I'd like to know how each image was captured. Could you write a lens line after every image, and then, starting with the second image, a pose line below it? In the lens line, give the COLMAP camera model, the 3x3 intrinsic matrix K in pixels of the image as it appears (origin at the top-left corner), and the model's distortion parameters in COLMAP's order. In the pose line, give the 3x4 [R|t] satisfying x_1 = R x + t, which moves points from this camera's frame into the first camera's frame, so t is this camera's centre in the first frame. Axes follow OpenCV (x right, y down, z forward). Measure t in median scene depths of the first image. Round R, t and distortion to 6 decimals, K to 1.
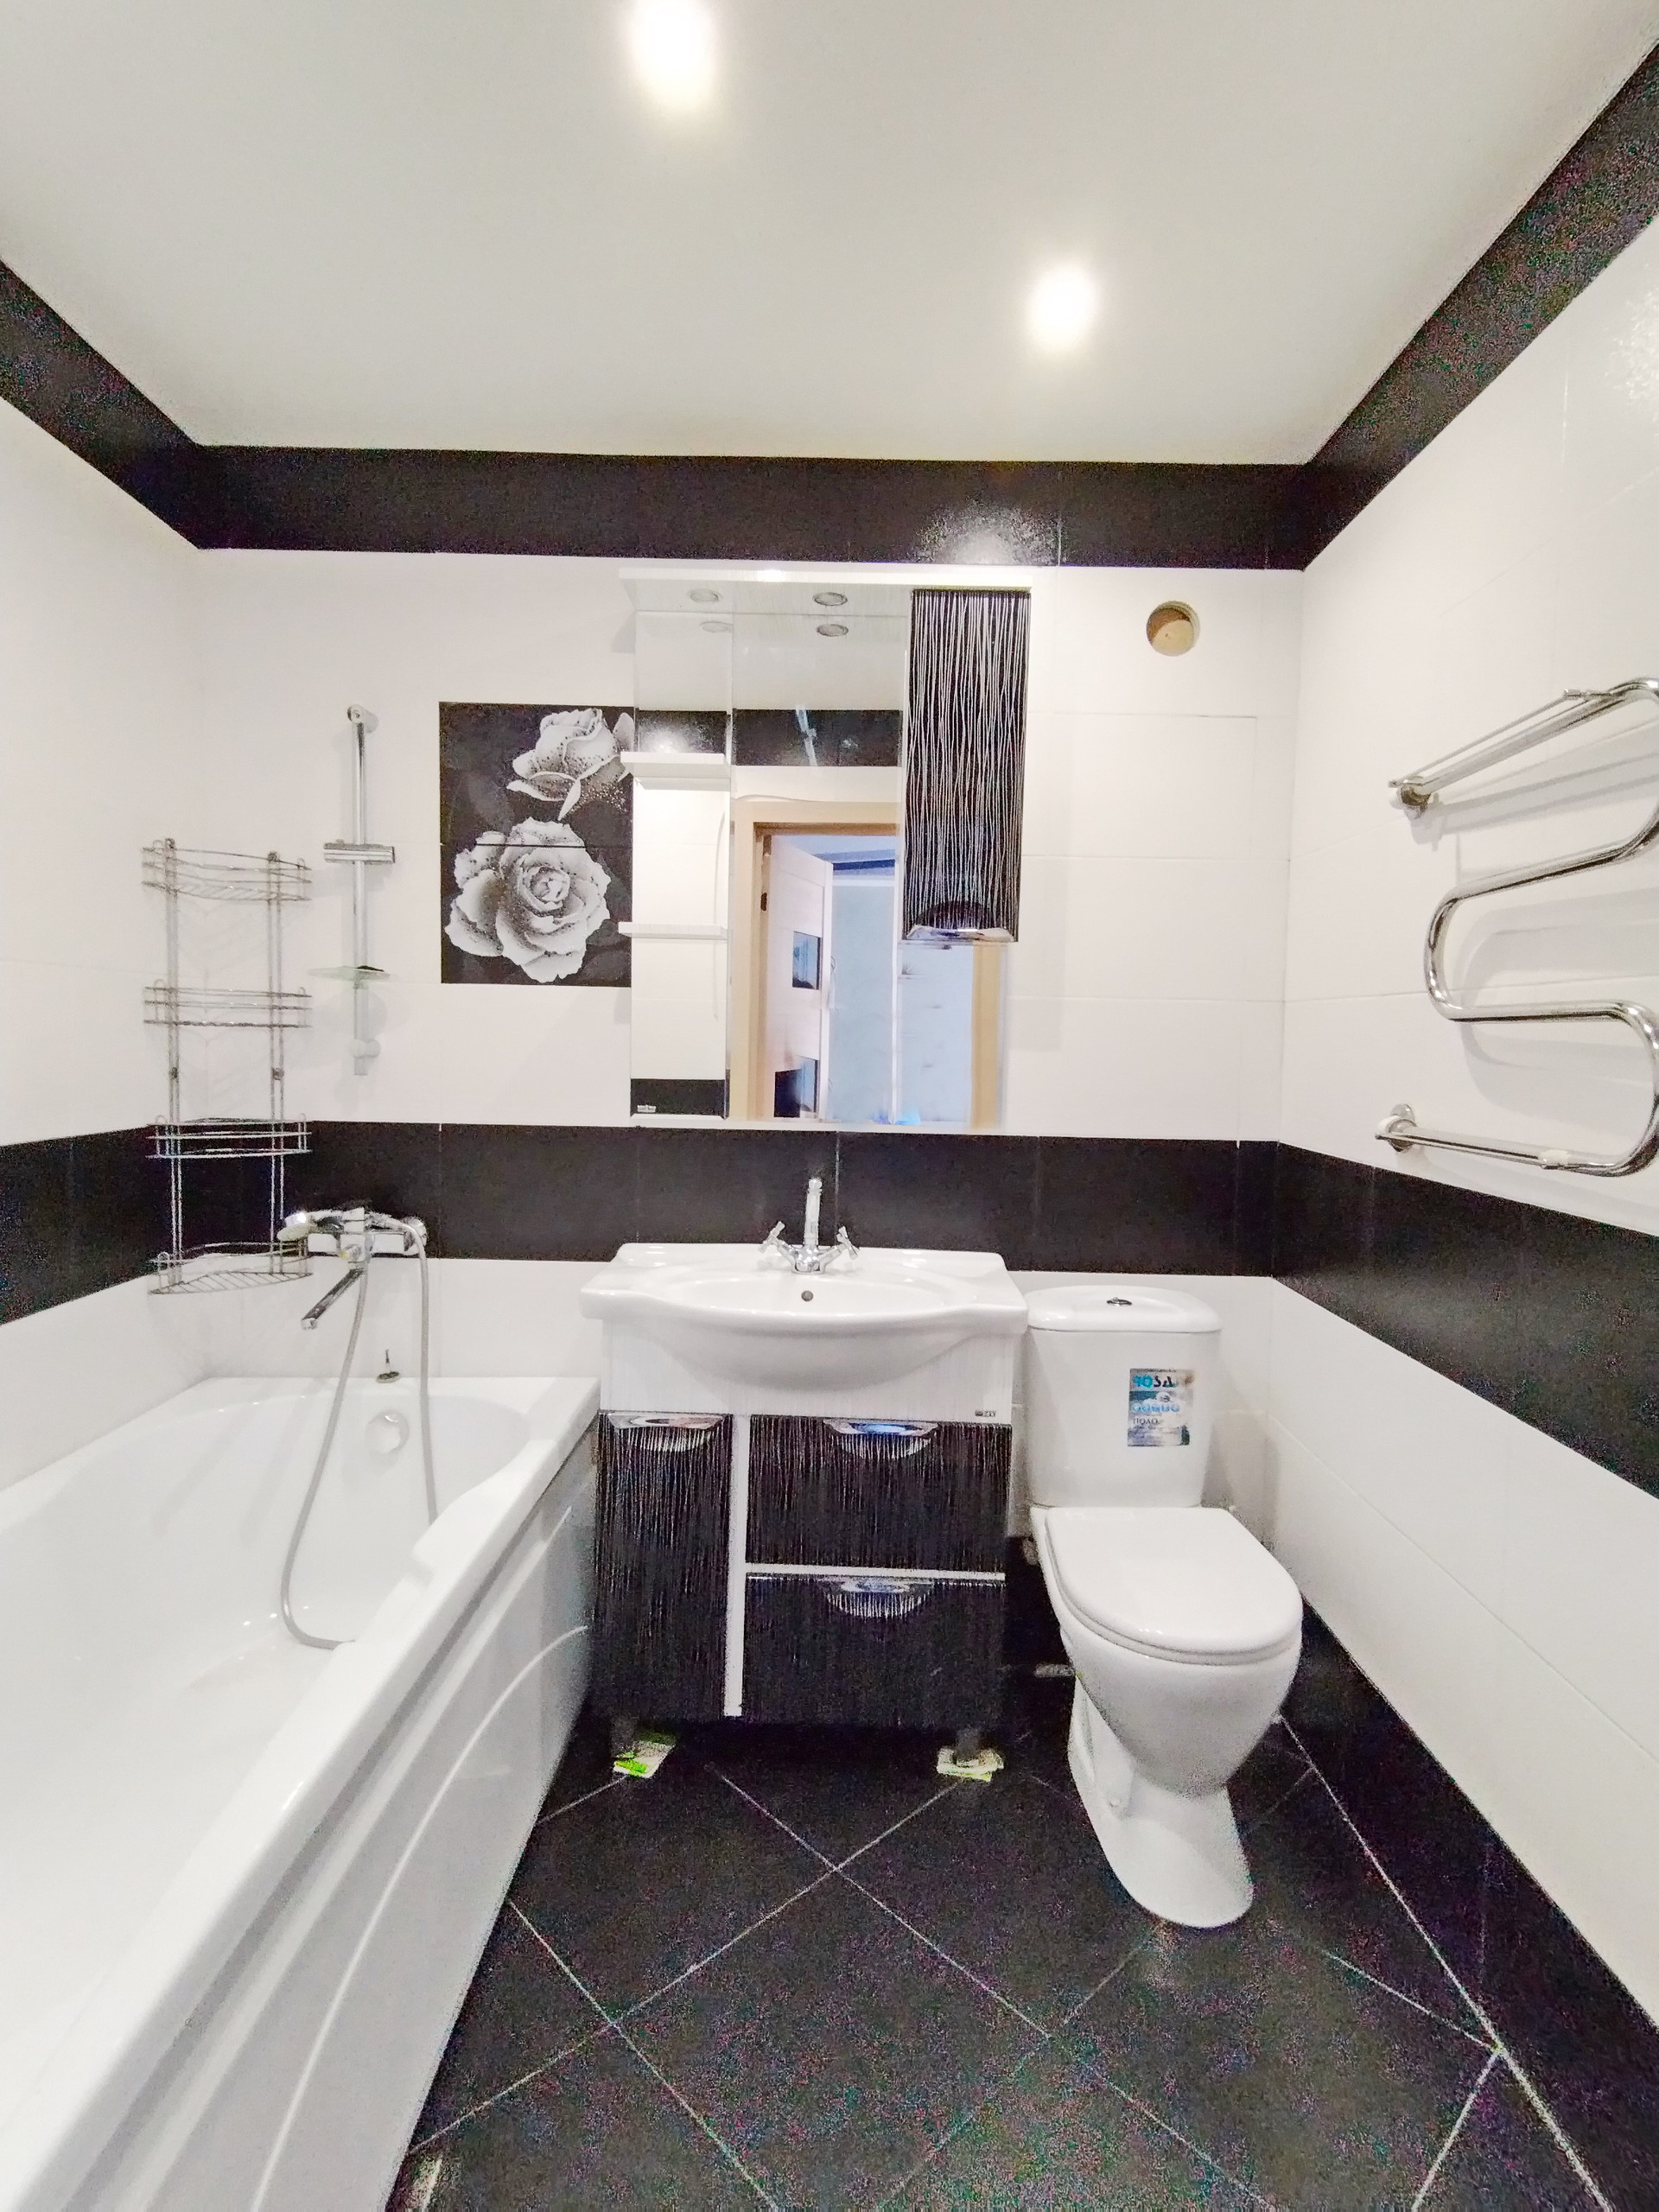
lens RADIAL K [[1115.2, 0, 837.6], [0, 1115.2, 1112.2], [0, 0, 1]] dist [0.014921, -0.009288]
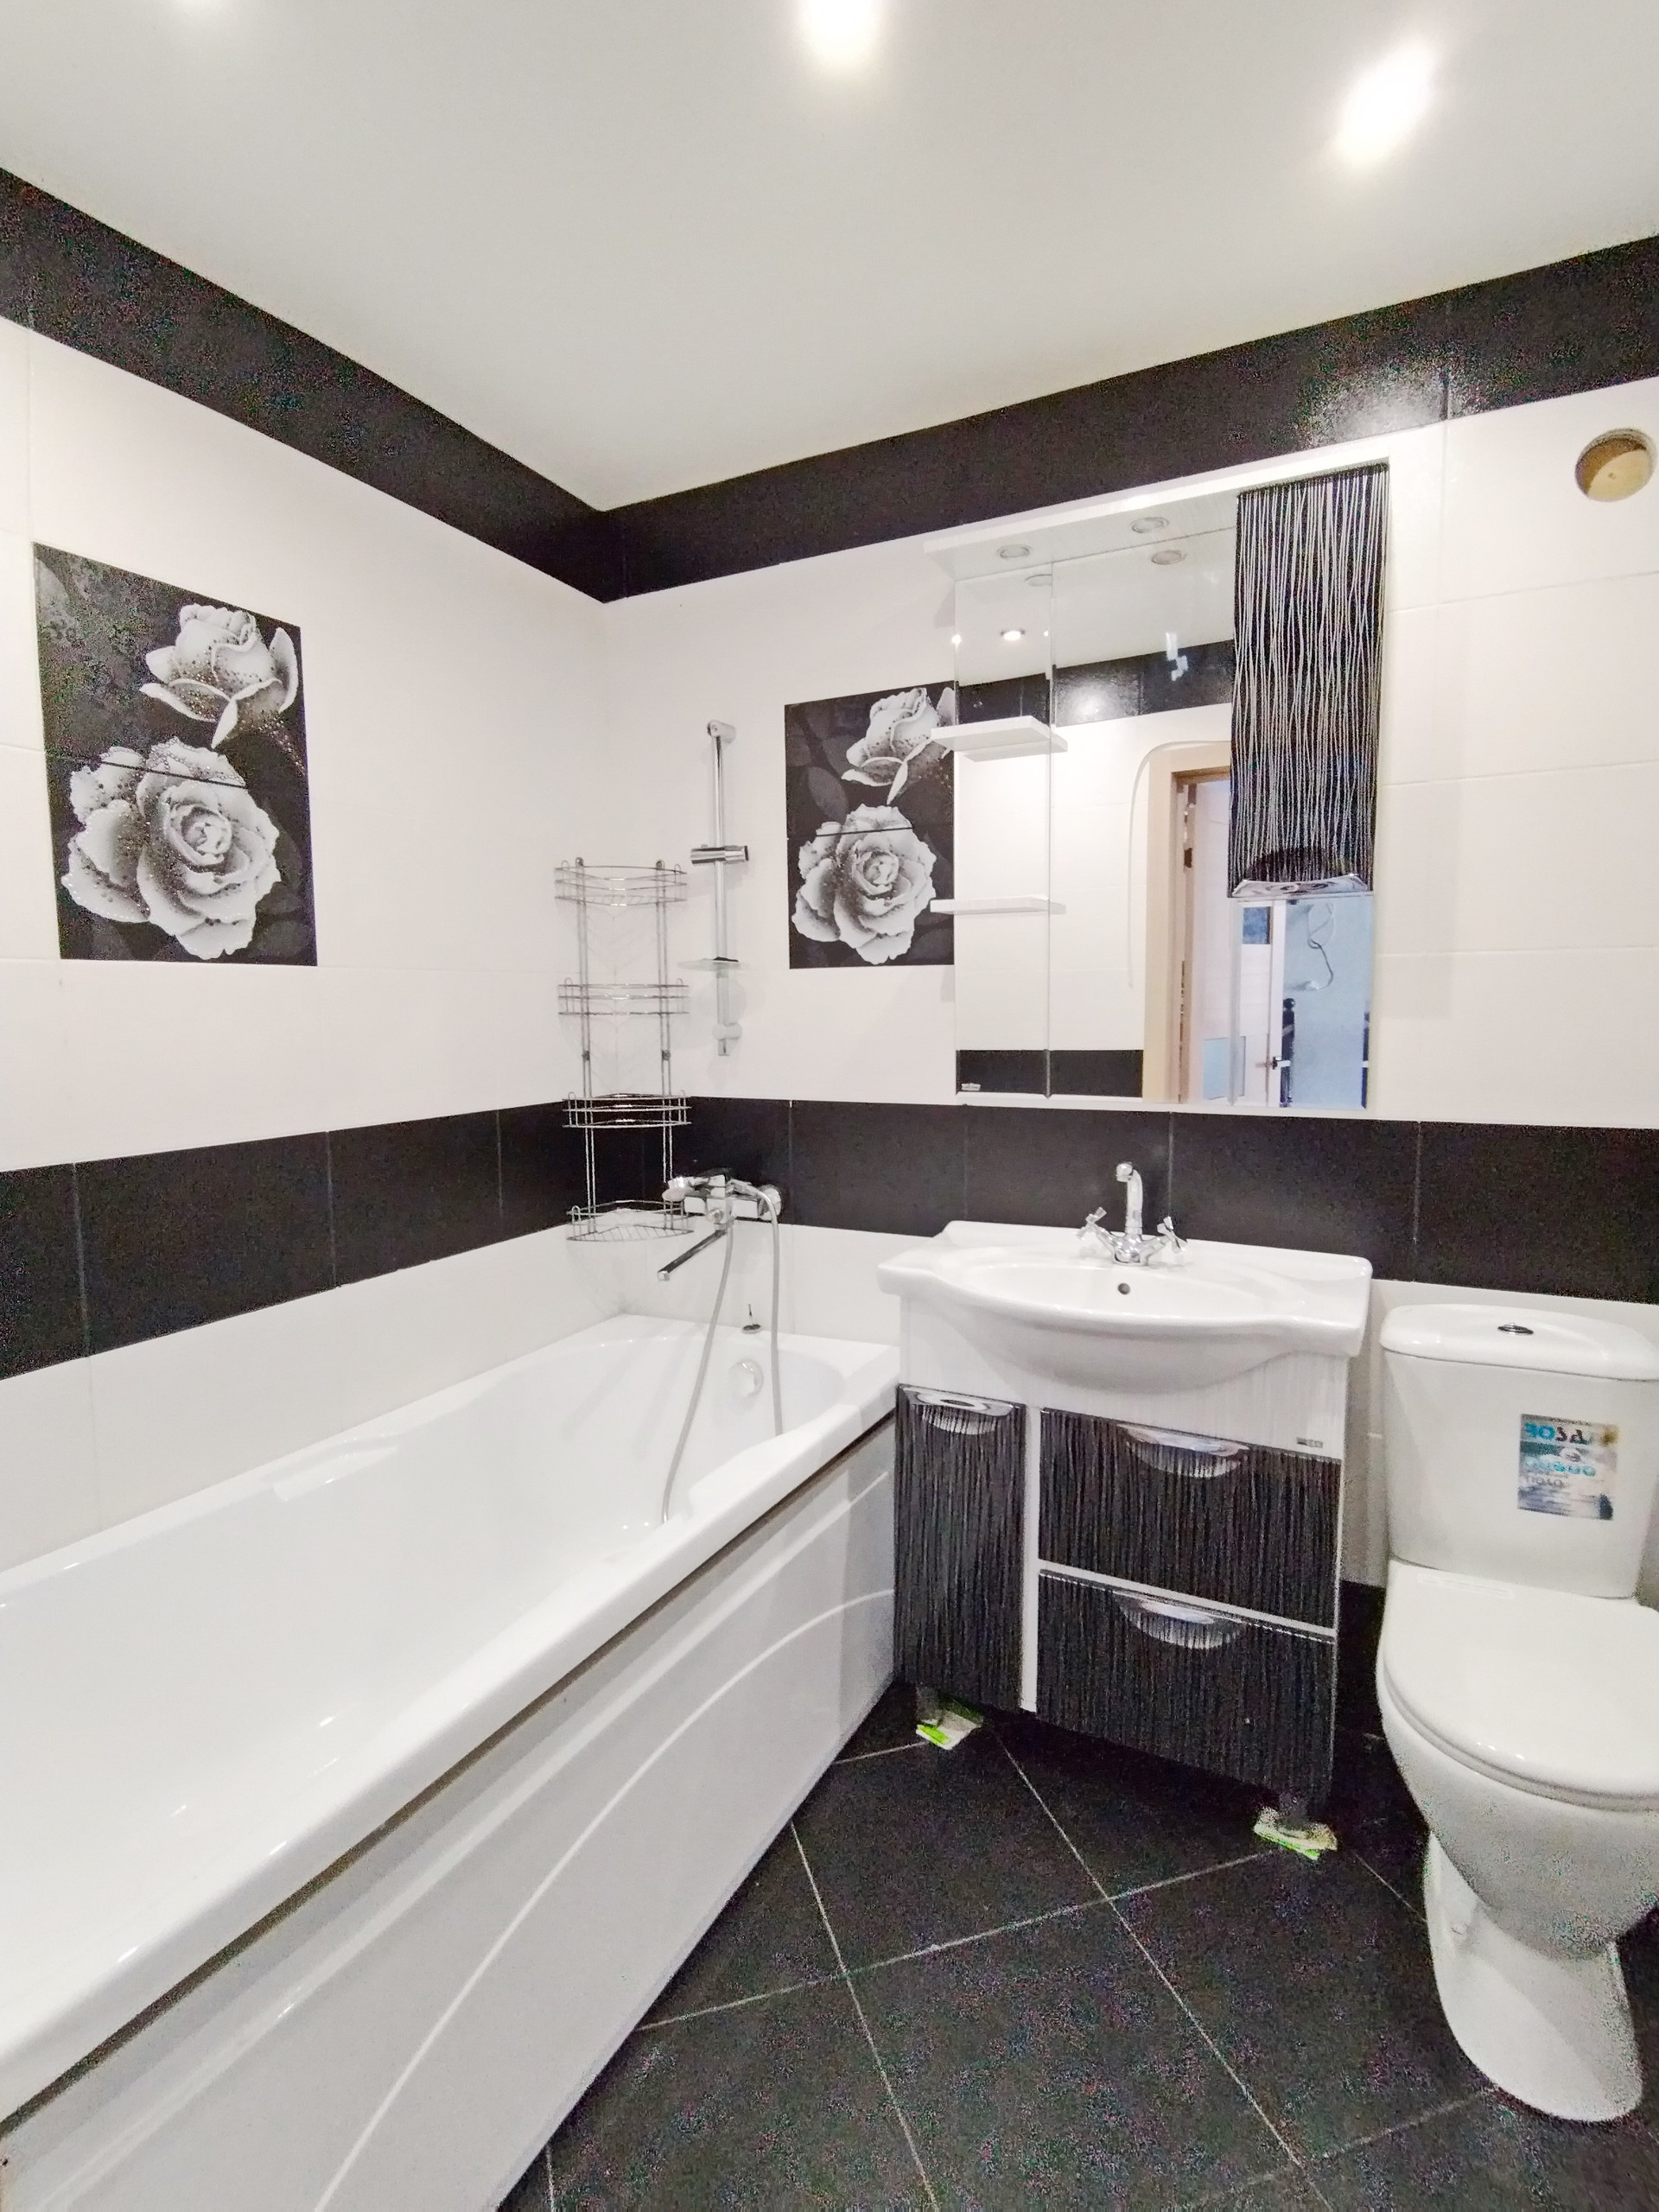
lens RADIAL K [[1115.2, 0, 826.9], [0, 1115.2, 1110.6], [0, 0, 1]] dist [0.014921, -0.009288]
pose [[0.892597, 0.012827, -0.450674, 0.170954], [0.000799, 0.999549, 0.030031, -0.012538], [0.450856, -0.027166, 0.892183, 0.059881]]
